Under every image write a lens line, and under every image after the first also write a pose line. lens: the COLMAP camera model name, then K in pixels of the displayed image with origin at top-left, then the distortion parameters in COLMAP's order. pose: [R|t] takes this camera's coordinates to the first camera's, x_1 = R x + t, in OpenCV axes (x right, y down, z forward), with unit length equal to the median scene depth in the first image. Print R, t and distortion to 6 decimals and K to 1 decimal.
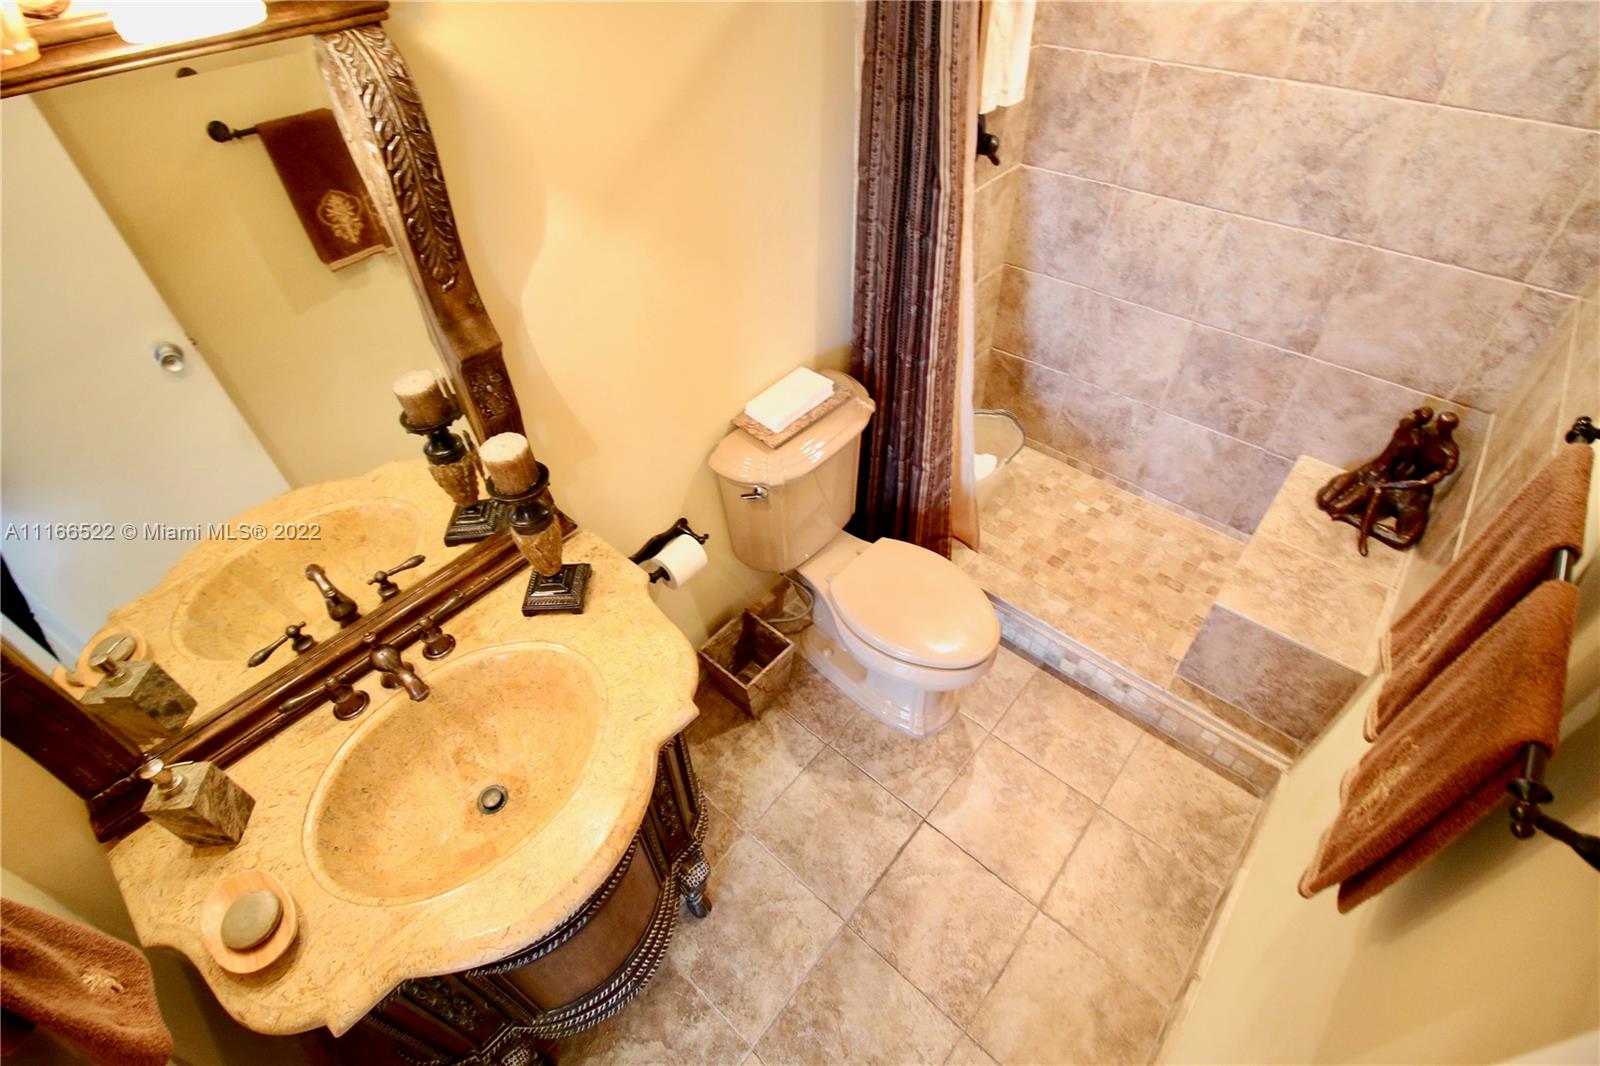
lens RADIAL K [[731.6, 0, 789.0], [0, 731.6, 534.9], [0, 0, 1]] dist [-0.002861, -0.011635]
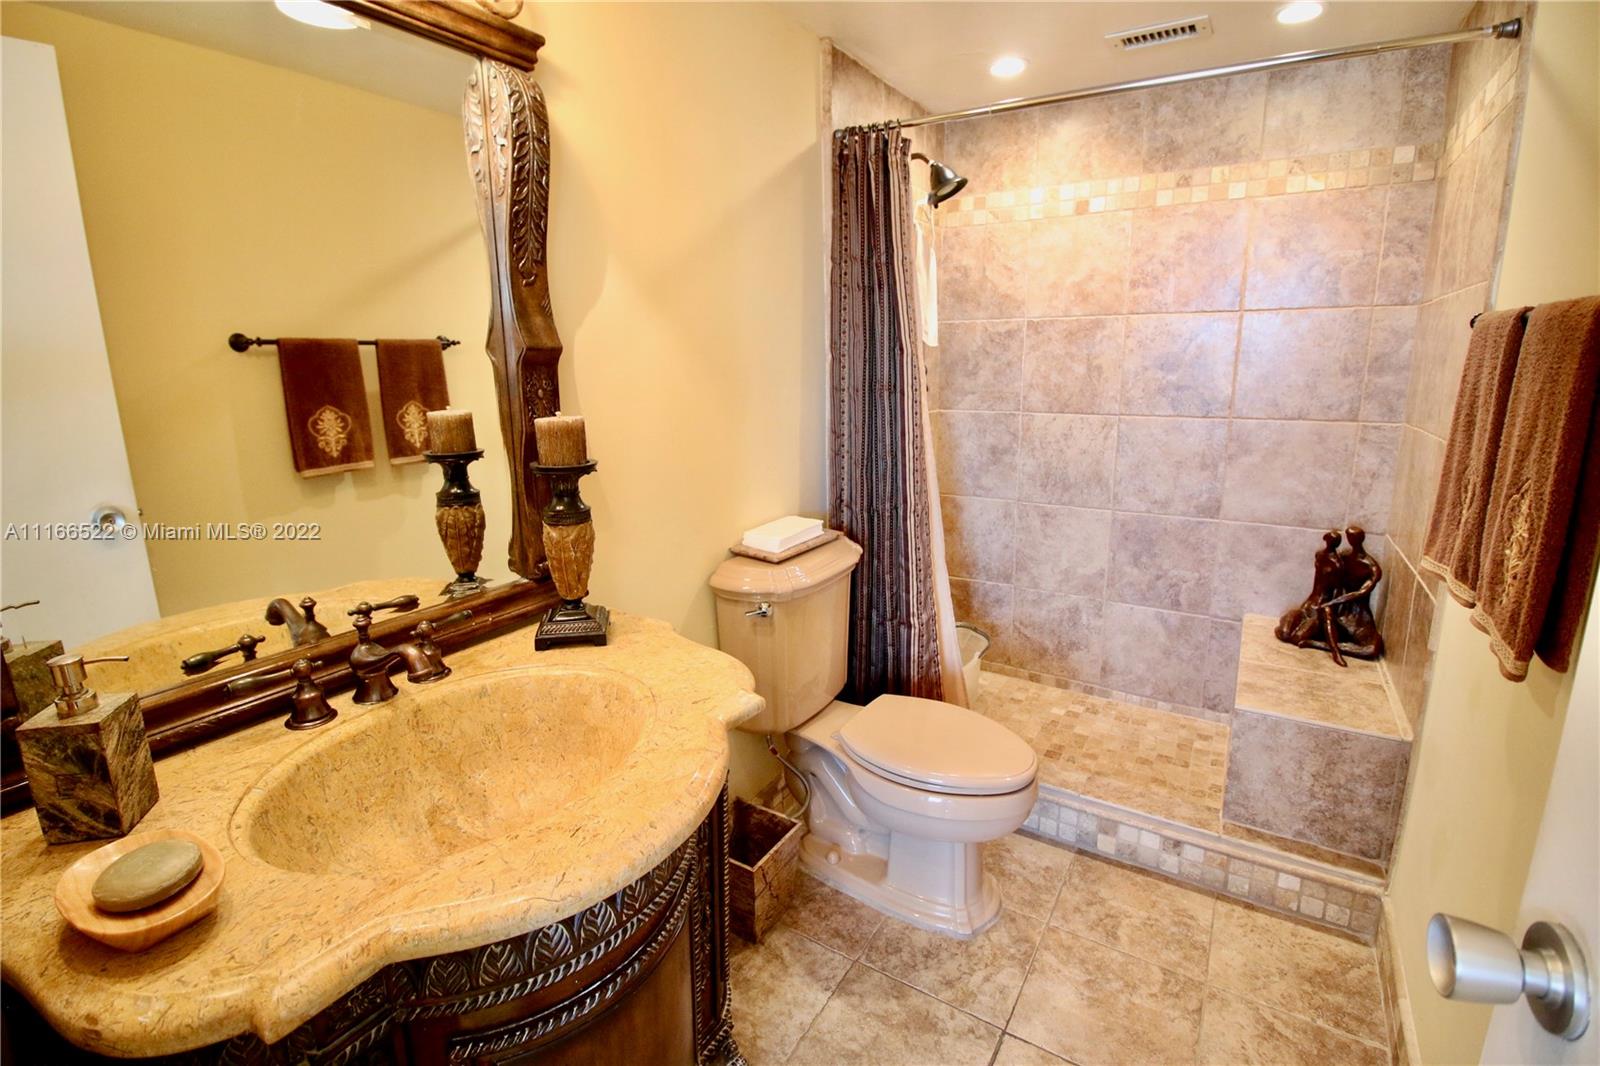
lens RADIAL K [[731.6, 0, 802.9], [0, 731.6, 497.6], [0, 0, 1]] dist [-0.002861, -0.011635]
pose [[0.987528, -0.017138, 0.156510, -0.125440], [0.097660, 0.846393, -0.523527, 0.293217], [-0.123497, 0.532282, 0.837511, 0.105769]]
